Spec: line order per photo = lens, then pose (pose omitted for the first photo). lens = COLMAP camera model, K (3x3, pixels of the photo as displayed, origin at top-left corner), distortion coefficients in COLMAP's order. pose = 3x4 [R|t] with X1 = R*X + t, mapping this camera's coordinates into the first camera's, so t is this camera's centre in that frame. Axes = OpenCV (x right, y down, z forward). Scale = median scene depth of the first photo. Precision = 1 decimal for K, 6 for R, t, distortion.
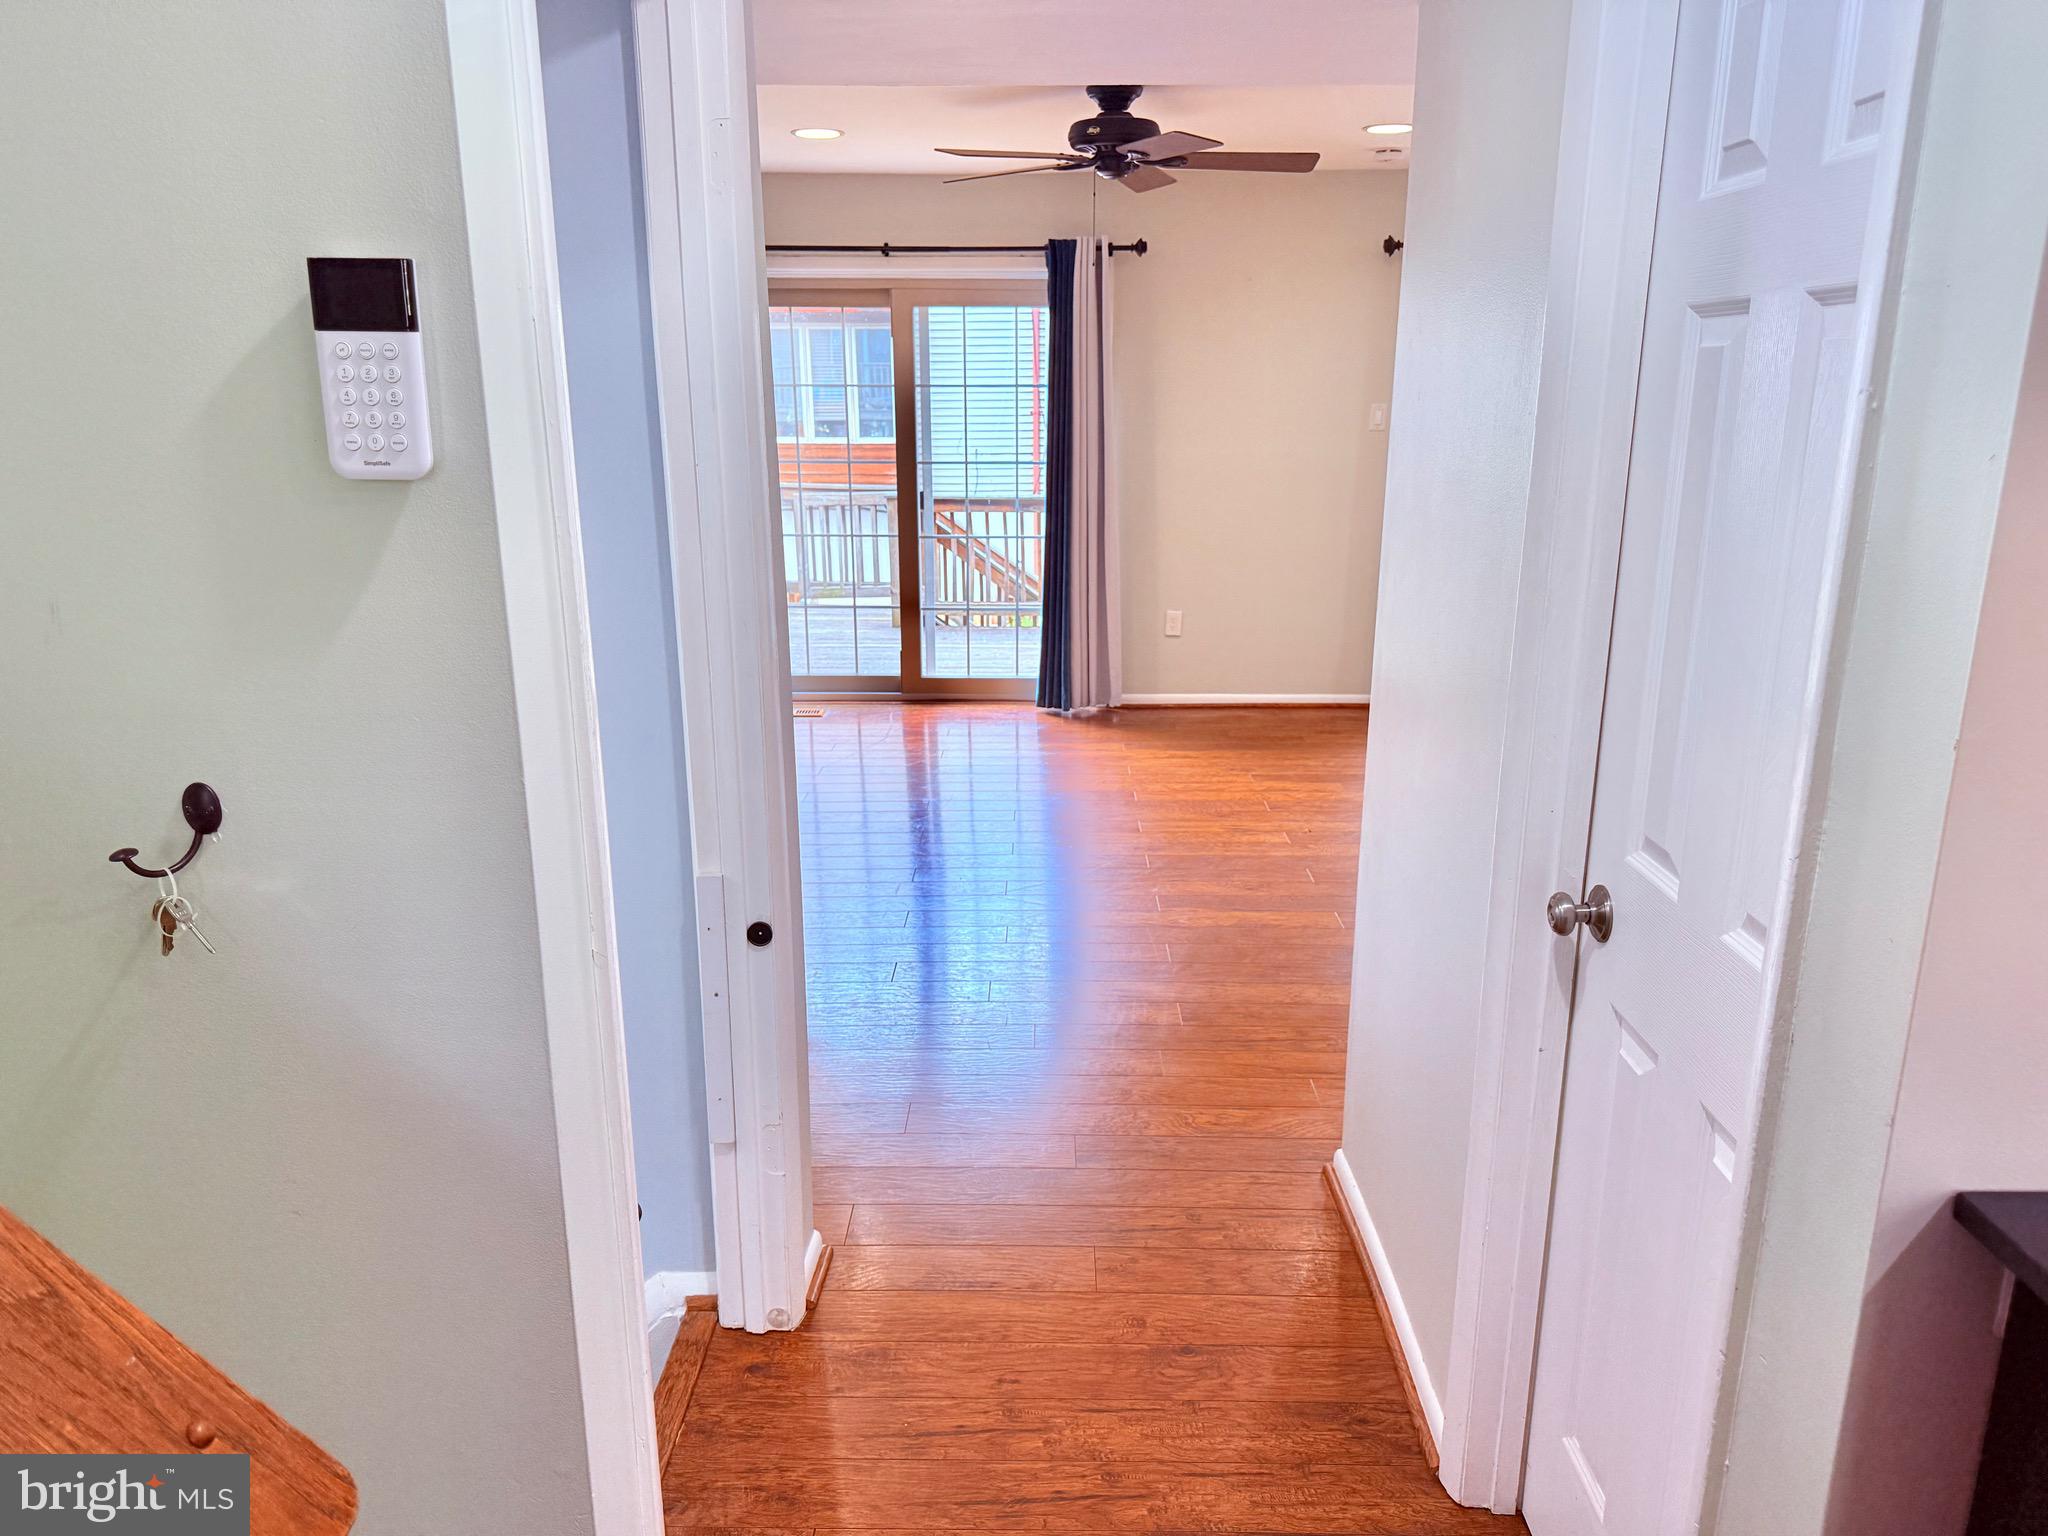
lens RADIAL K [[1416.7, 0, 1024.6], [0, 1416.7, 768.0], [0, 0, 1]] dist [0.047181, -0.074490]
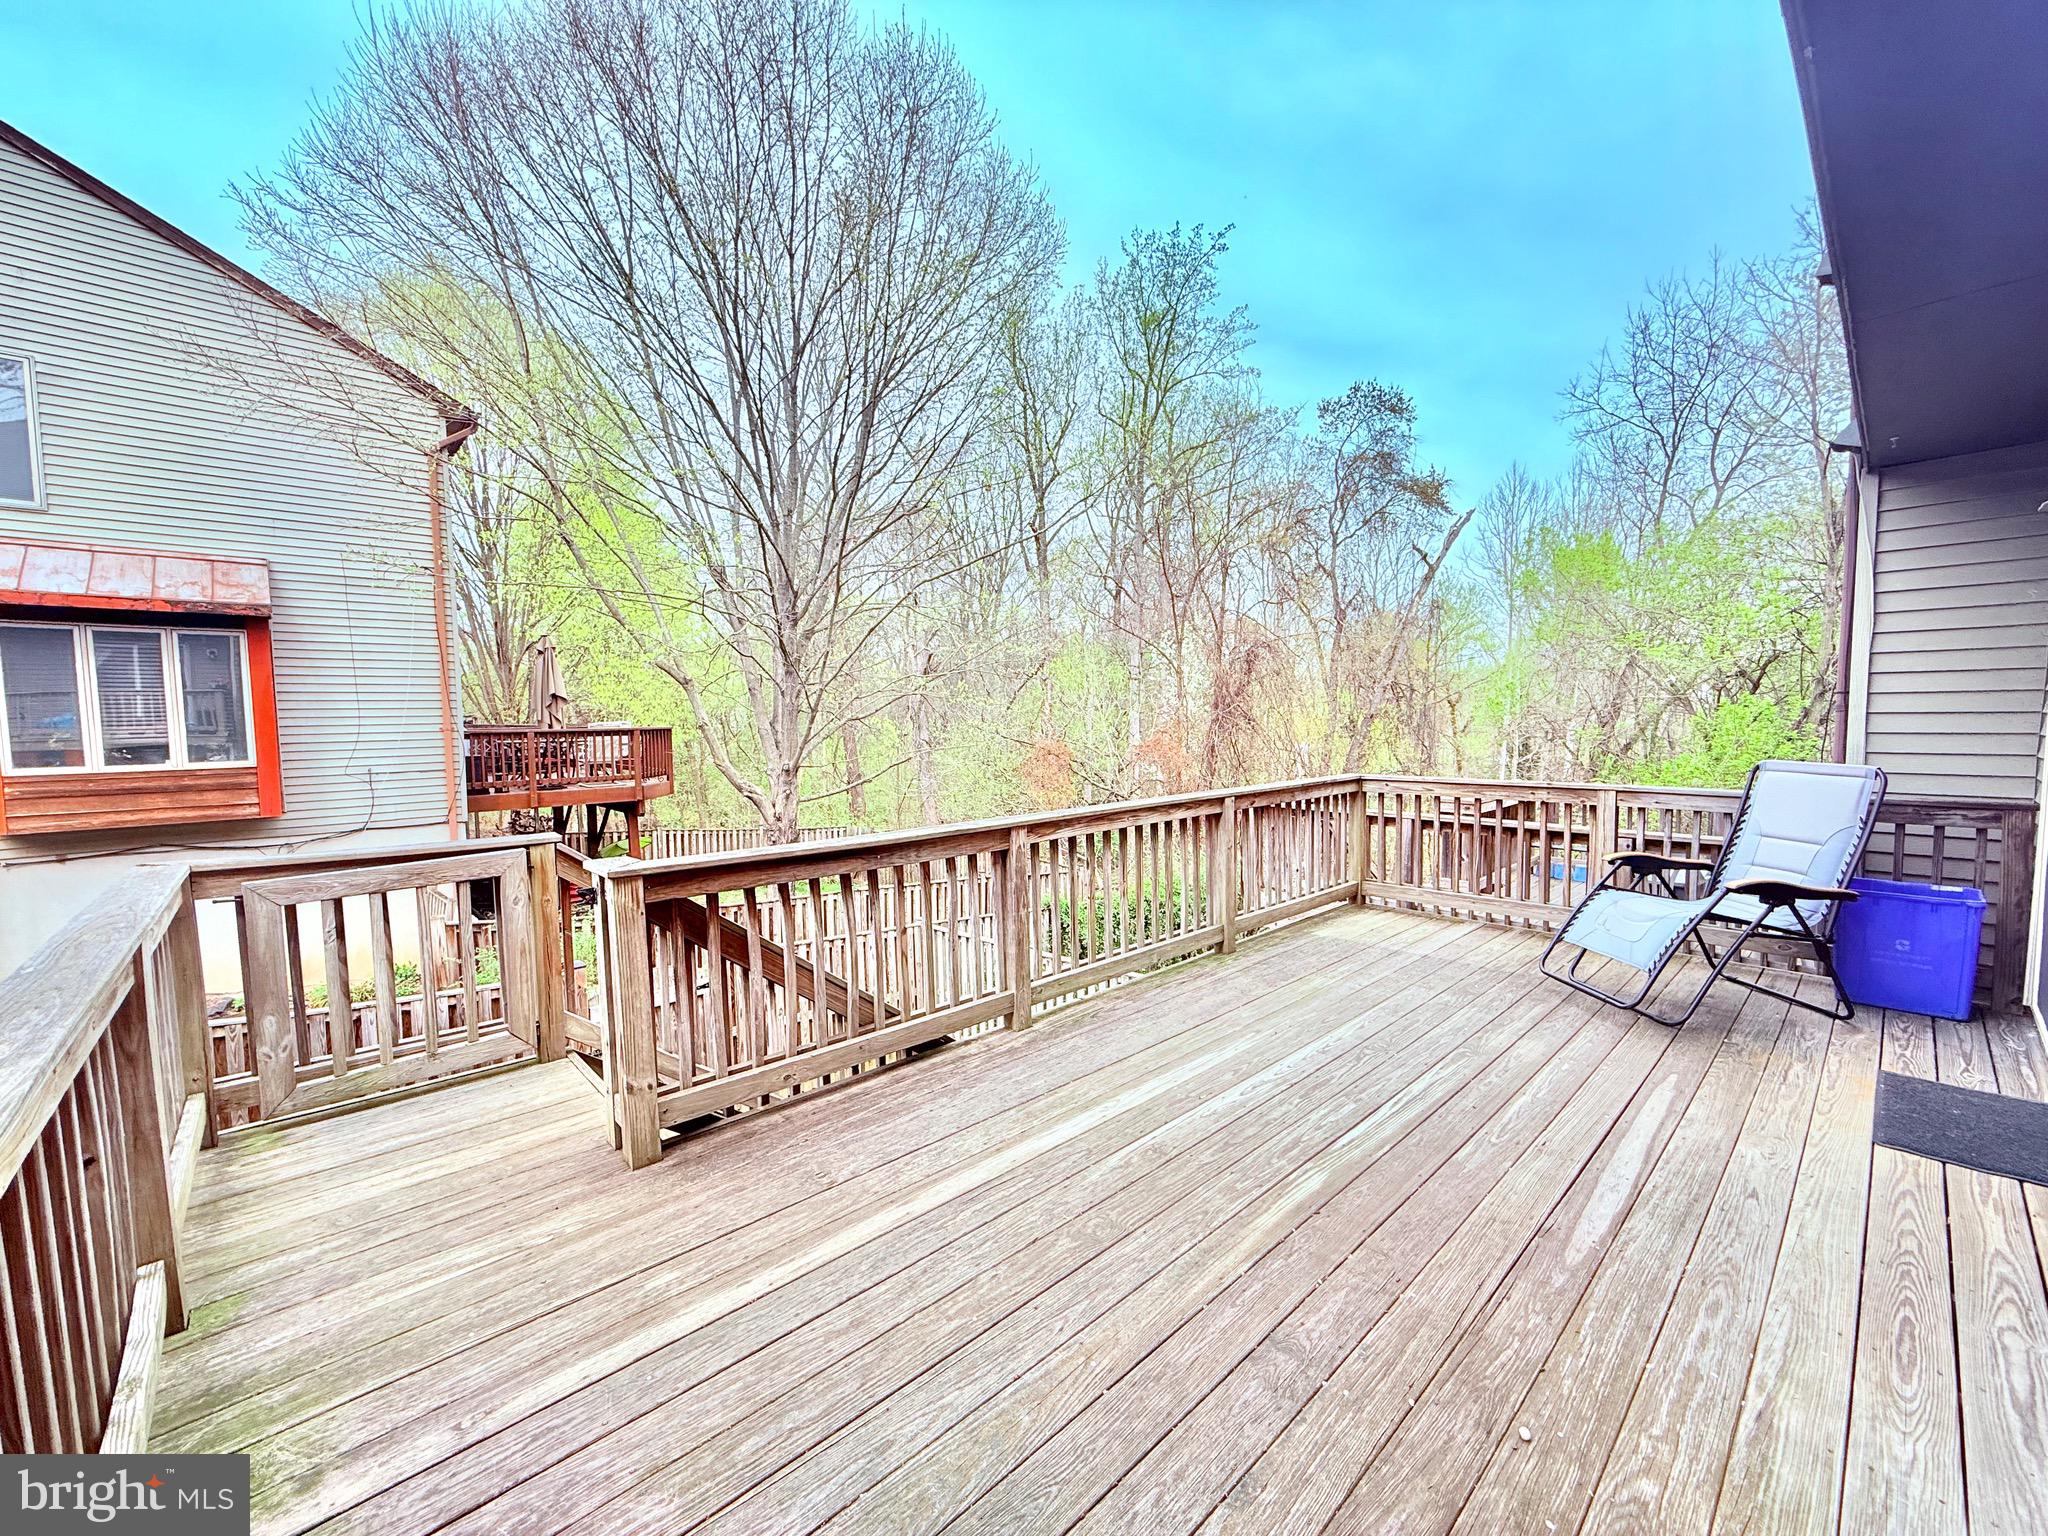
lens RADIAL K [[810.0, 0, 1017.2], [0, 810.0, 773.0], [0, 0, 1]] dist [-0.004019, -0.000147]
pose [[0.743817, -0.050448, 0.666476, -0.070328], [0.181330, 0.974981, -0.128573, -0.076969], [-0.643316, 0.216487, 0.734356, 0.337629]]
